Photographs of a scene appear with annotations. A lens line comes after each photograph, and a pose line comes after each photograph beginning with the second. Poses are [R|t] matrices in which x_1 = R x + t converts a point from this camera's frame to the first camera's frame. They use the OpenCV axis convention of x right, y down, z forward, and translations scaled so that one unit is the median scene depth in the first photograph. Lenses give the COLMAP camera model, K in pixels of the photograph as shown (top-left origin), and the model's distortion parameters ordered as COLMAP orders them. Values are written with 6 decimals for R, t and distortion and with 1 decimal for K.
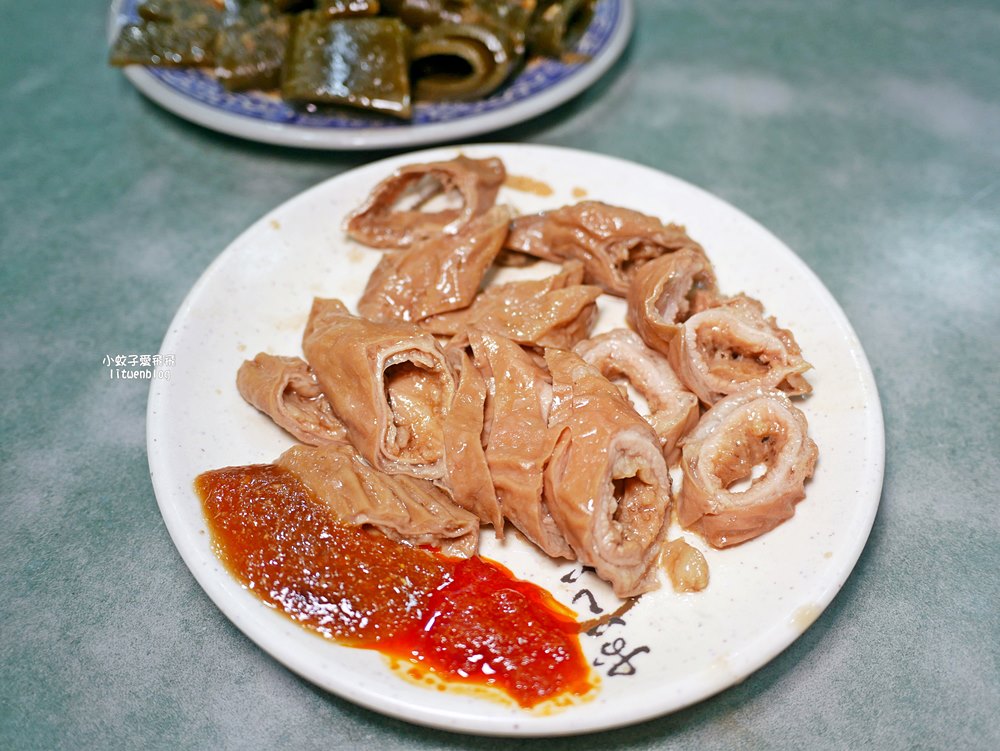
lens RADIAL K [[843.2, 0, 500.0], [0, 843.2, 375.5], [0, 0, 1]] dist [-0.066647, 0.008492]
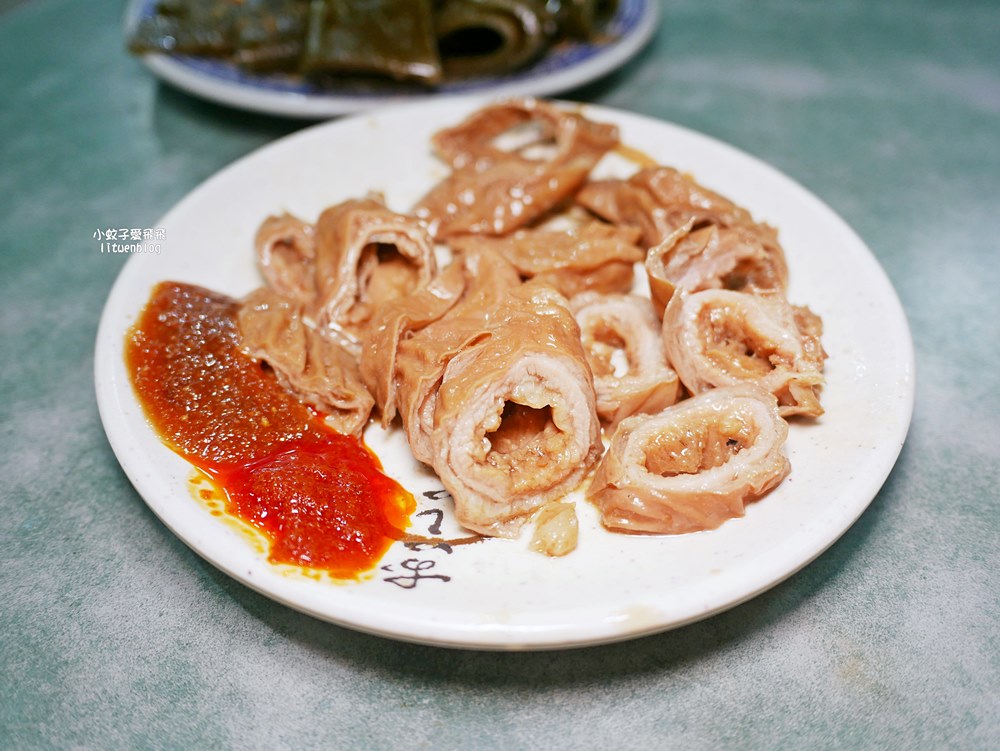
lens RADIAL K [[843.2, 0, 500.0], [0, 843.2, 375.5], [0, 0, 1]] dist [-0.066647, 0.008492]
pose [[0.888778, 0.301816, -0.344935, 0.403021], [-0.343249, 0.937024, -0.064542, 0.154390], [0.303733, 0.175762, 0.936405, 0.172898]]
